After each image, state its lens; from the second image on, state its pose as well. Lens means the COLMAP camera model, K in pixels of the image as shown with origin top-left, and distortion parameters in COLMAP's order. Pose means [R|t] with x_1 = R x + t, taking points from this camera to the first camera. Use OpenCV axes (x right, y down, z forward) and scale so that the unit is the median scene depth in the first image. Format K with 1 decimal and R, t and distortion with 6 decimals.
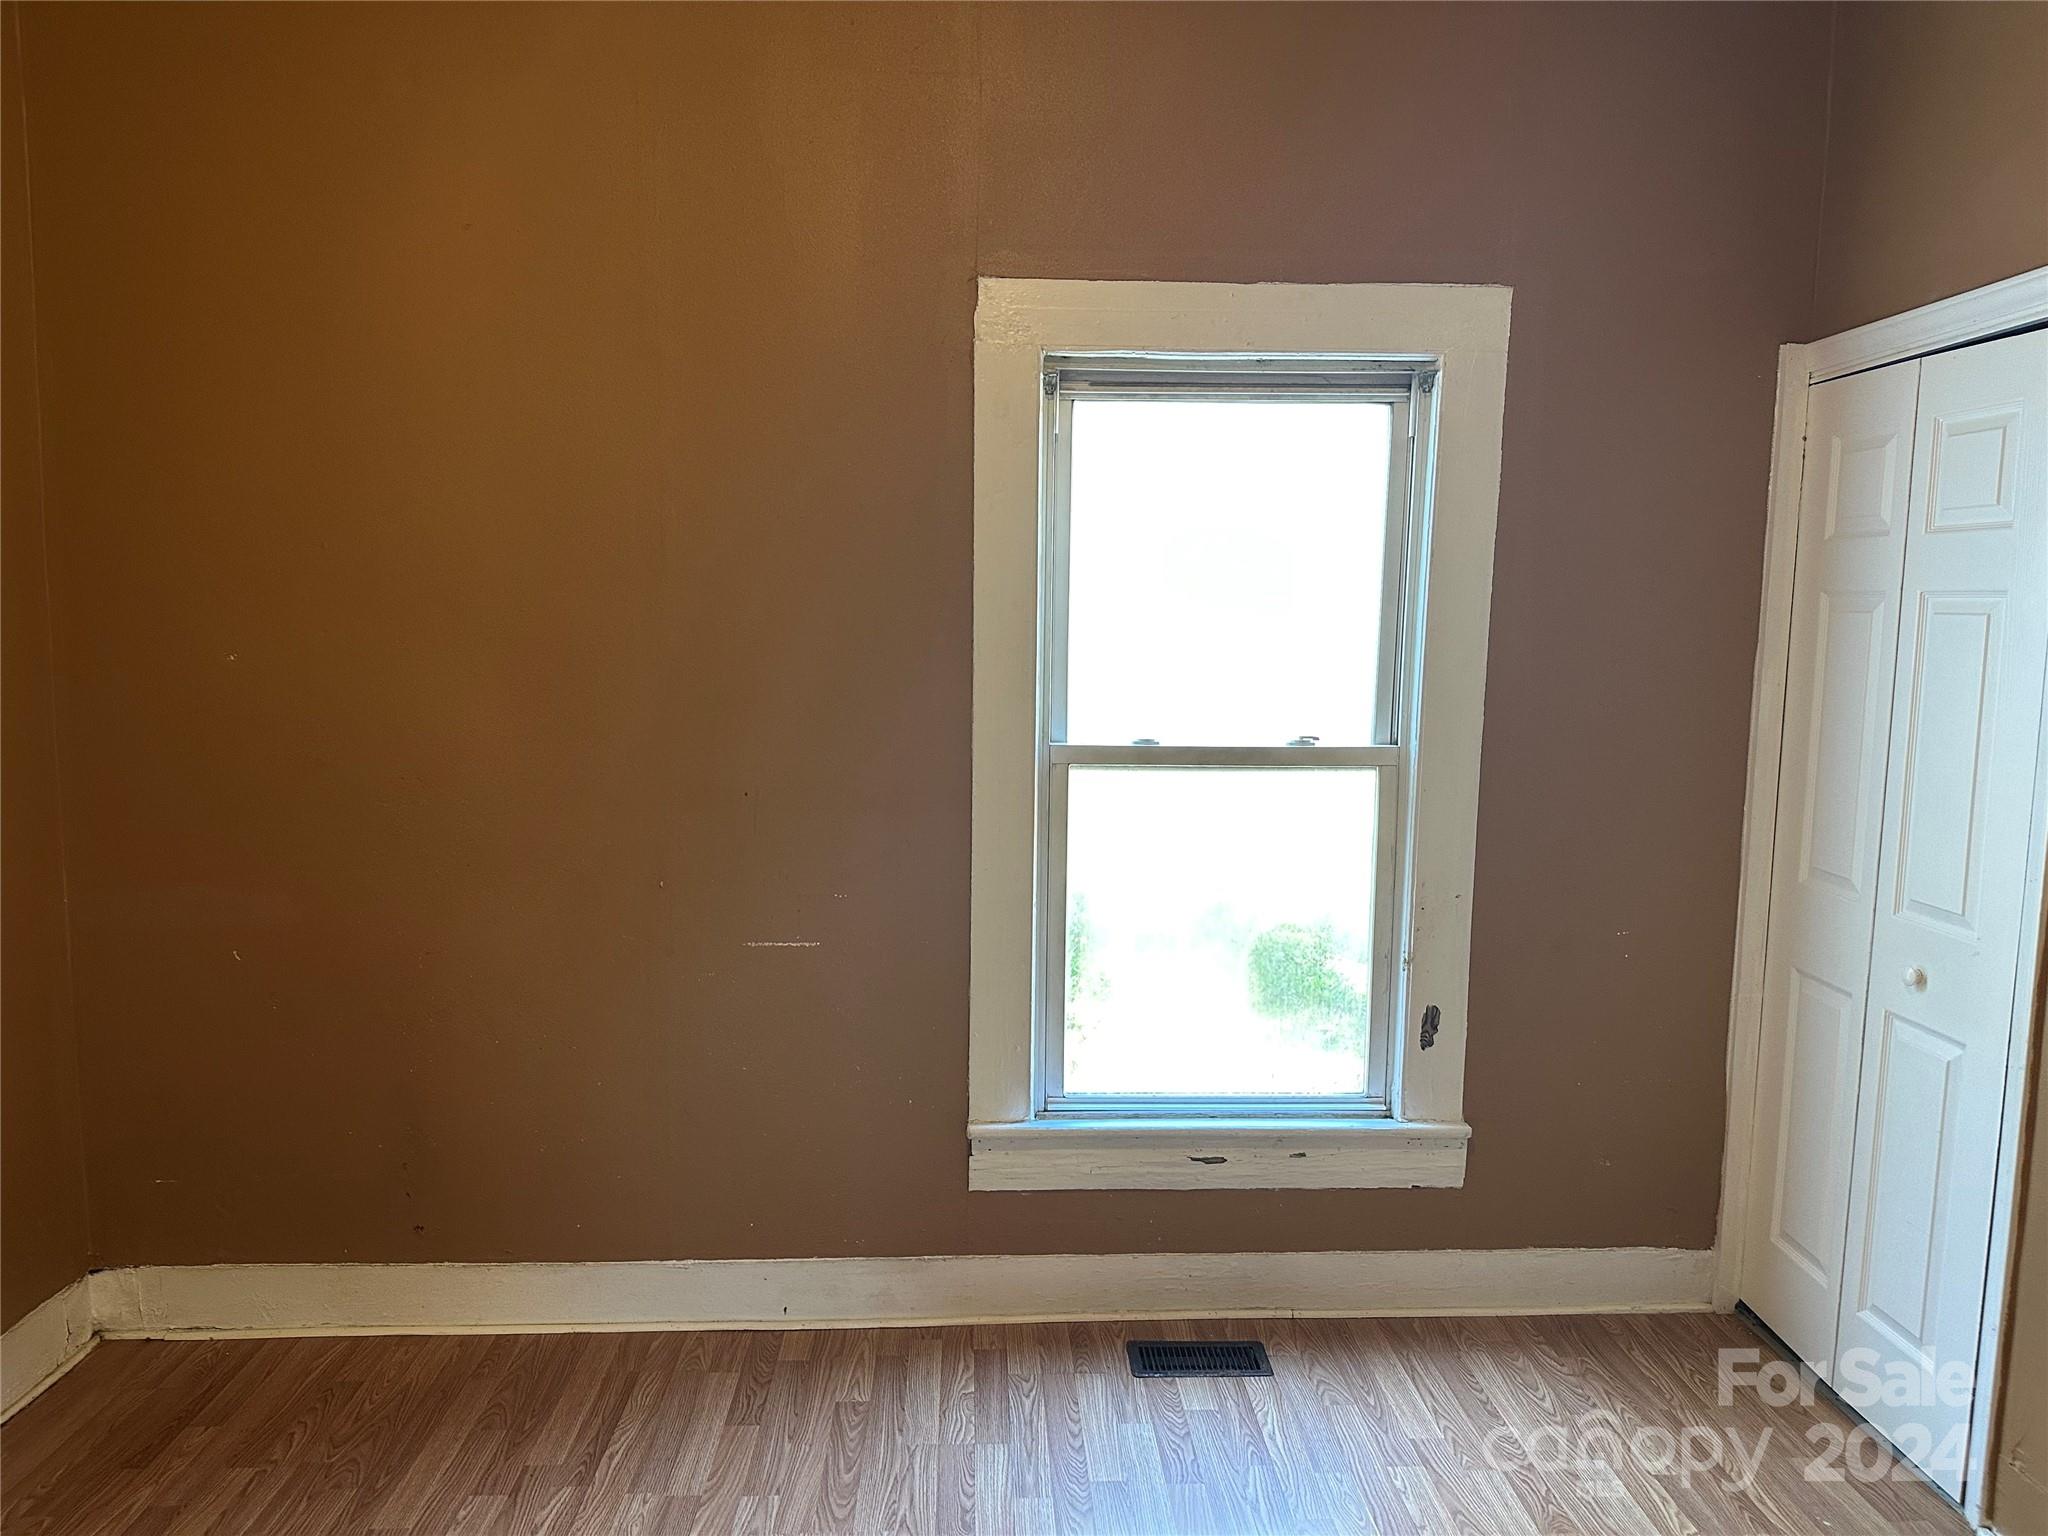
lens RADIAL K [[1442.1, 0, 1005.7], [0, 1442.1, 745.5], [0, 0, 1]] dist [0.061162, -0.068800]
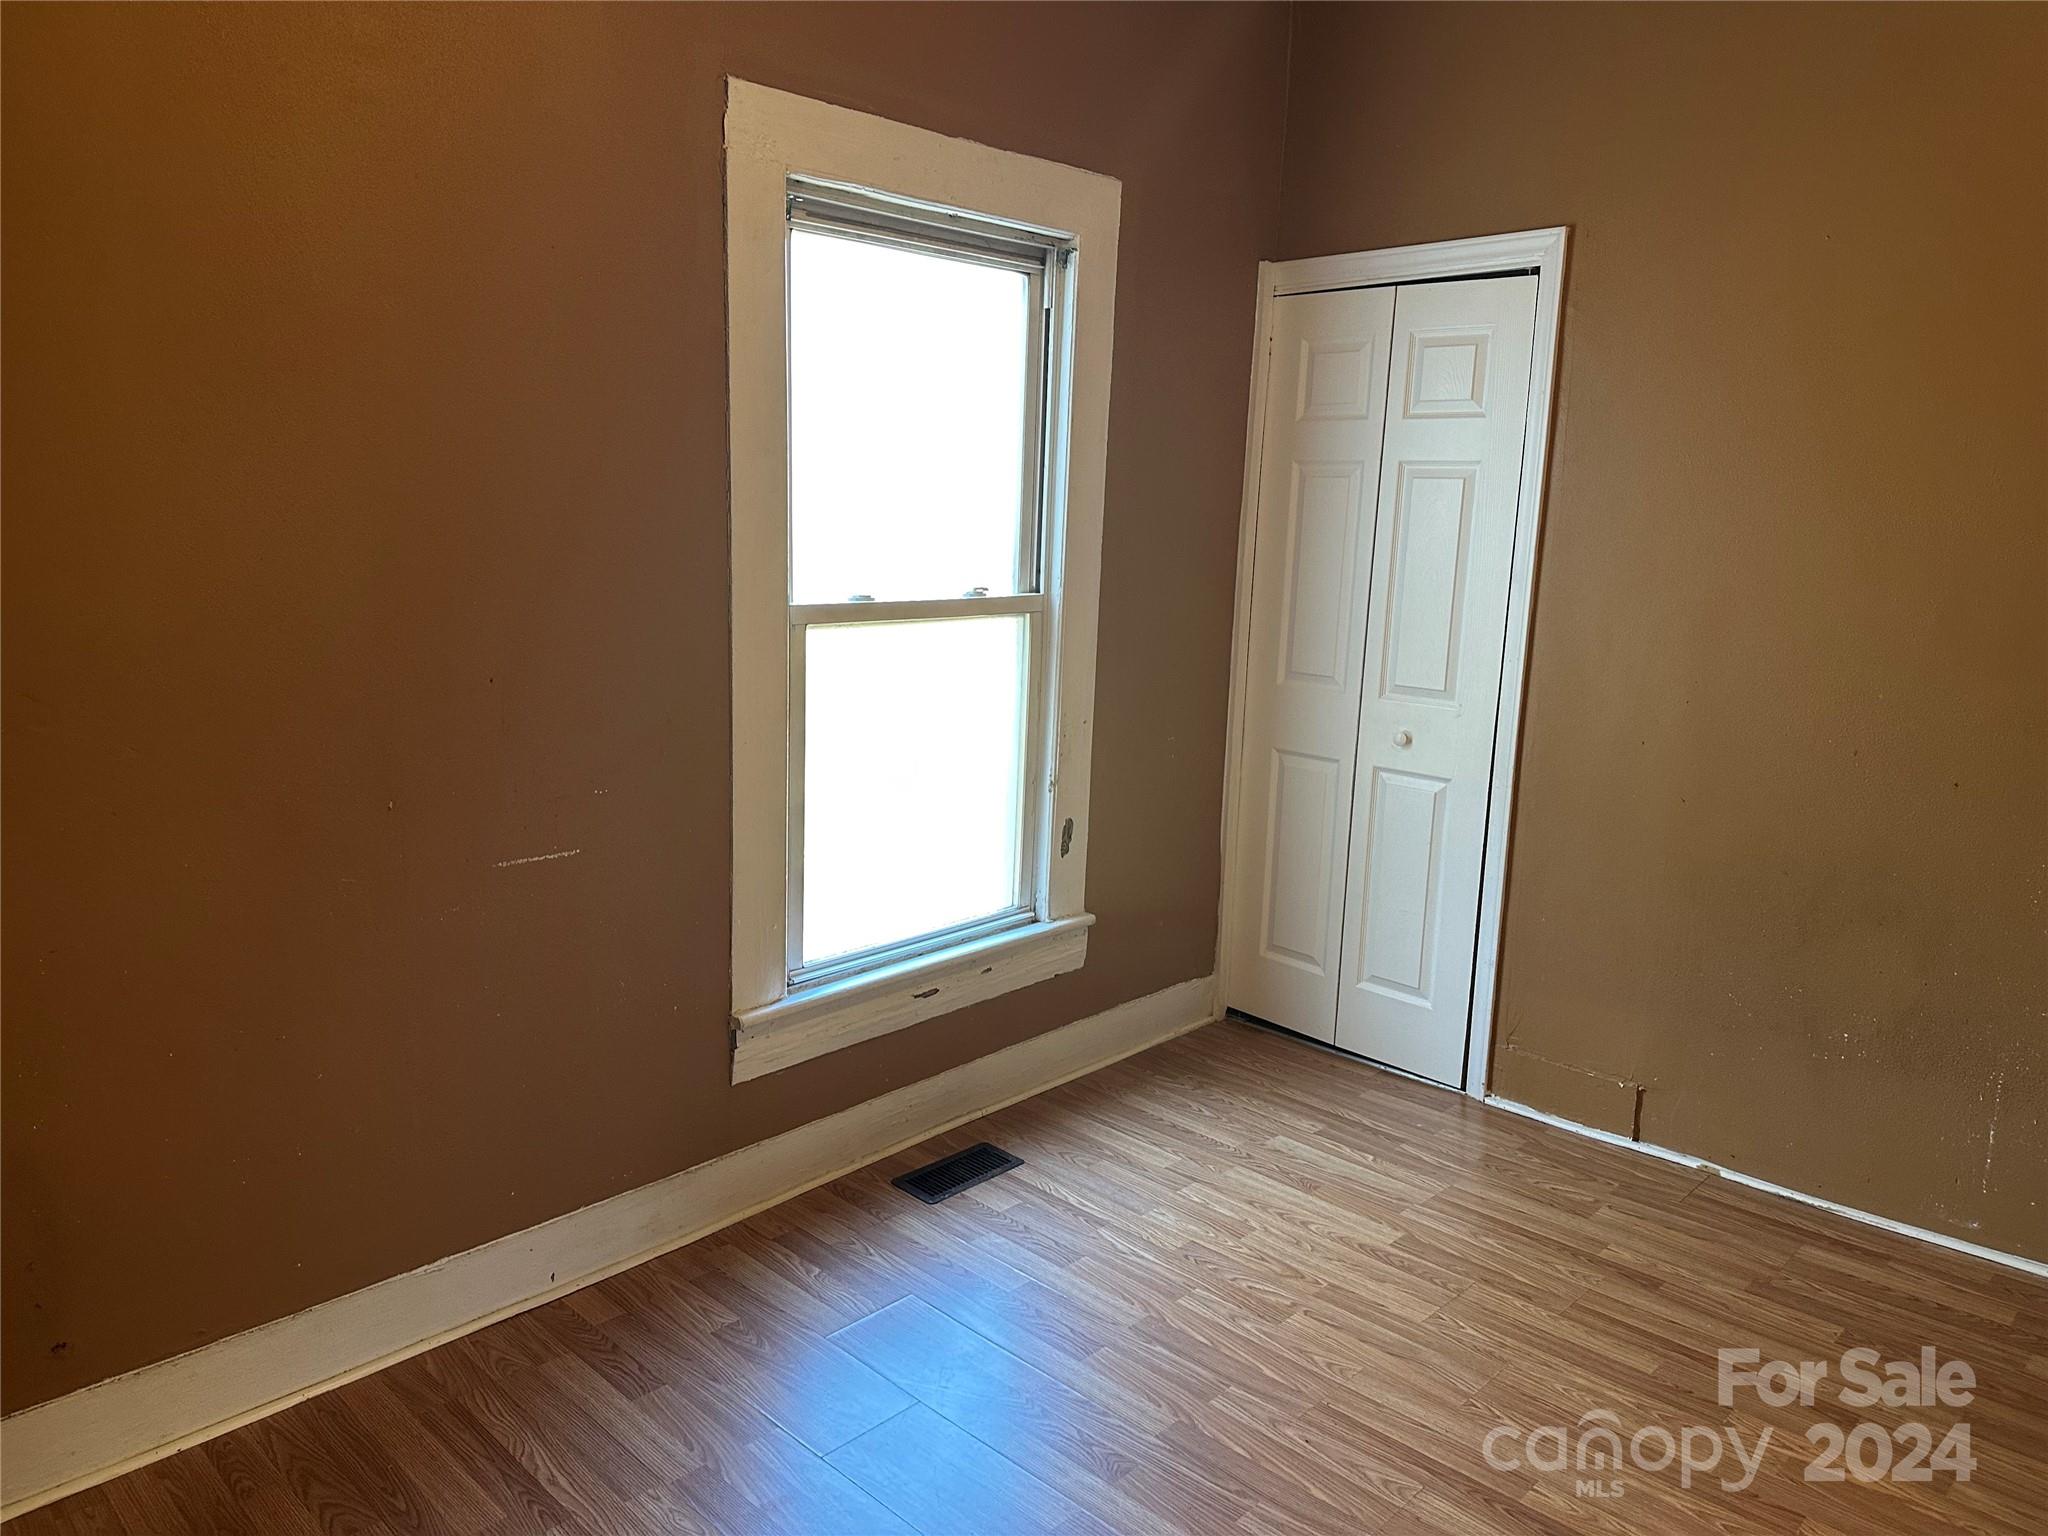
lens RADIAL K [[1442.1, 0, 1009.1], [0, 1442.1, 746.1], [0, 0, 1]] dist [0.061162, -0.068800]
pose [[0.729503, -0.110369, 0.675014, -0.516928], [0.048749, 0.992775, 0.109642, -0.005553], [-0.682238, -0.047078, 0.729613, 0.206699]]
